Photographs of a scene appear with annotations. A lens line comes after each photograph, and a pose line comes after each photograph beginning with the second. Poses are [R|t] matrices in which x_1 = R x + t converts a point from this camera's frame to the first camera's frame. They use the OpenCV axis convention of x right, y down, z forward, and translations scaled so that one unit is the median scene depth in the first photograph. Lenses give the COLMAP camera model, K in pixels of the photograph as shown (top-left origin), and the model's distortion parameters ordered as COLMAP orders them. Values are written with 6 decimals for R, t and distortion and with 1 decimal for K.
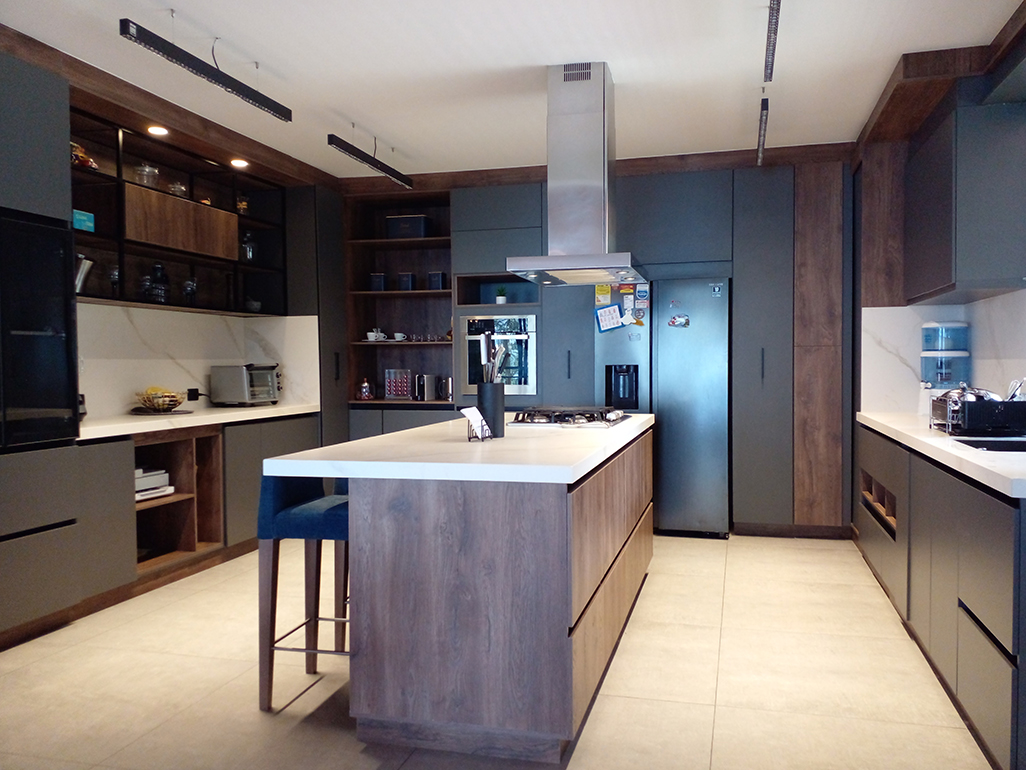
lens RADIAL K [[852.2, 0, 466.3], [0, 852.2, 396.9], [0, 0, 1]] dist [0.056435, -0.107341]
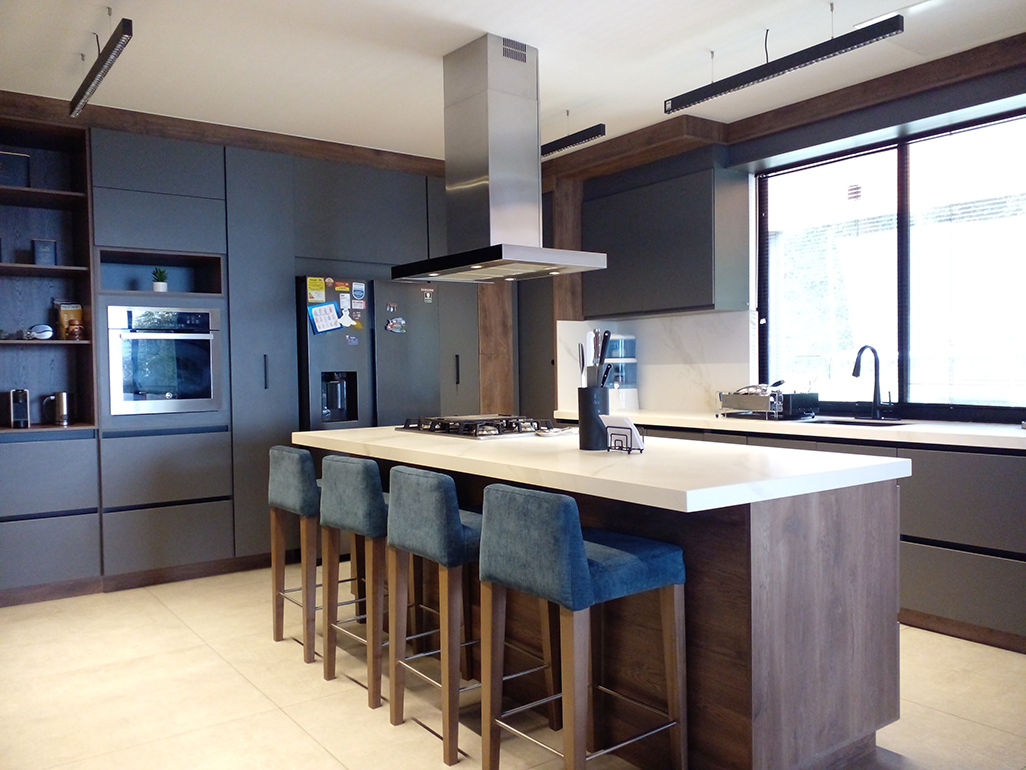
lens RADIAL K [[852.2, 0, 546.2], [0, 852.2, 399.5], [0, 0, 1]] dist [0.056435, -0.107341]
pose [[0.595835, -0.030138, 0.802541, -0.470545], [0.037229, 0.999258, 0.009885, -0.010185], [-0.802243, 0.023988, 0.596515, 0.340846]]
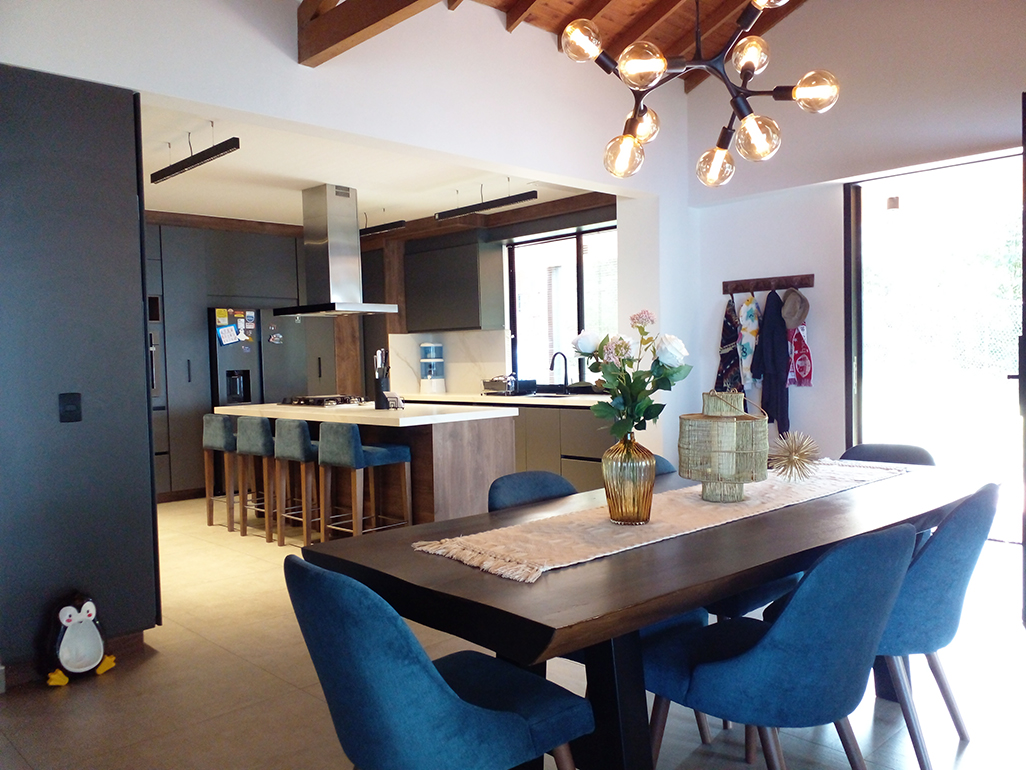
lens RADIAL K [[852.2, 0, 562.8], [0, 852.2, 401.3], [0, 0, 1]] dist [0.056435, -0.107341]
pose [[0.469596, -0.048522, 0.881547, -0.901930], [0.051087, 0.998309, 0.027735, 0.000935], [-0.881402, 0.032012, 0.471281, -0.110703]]
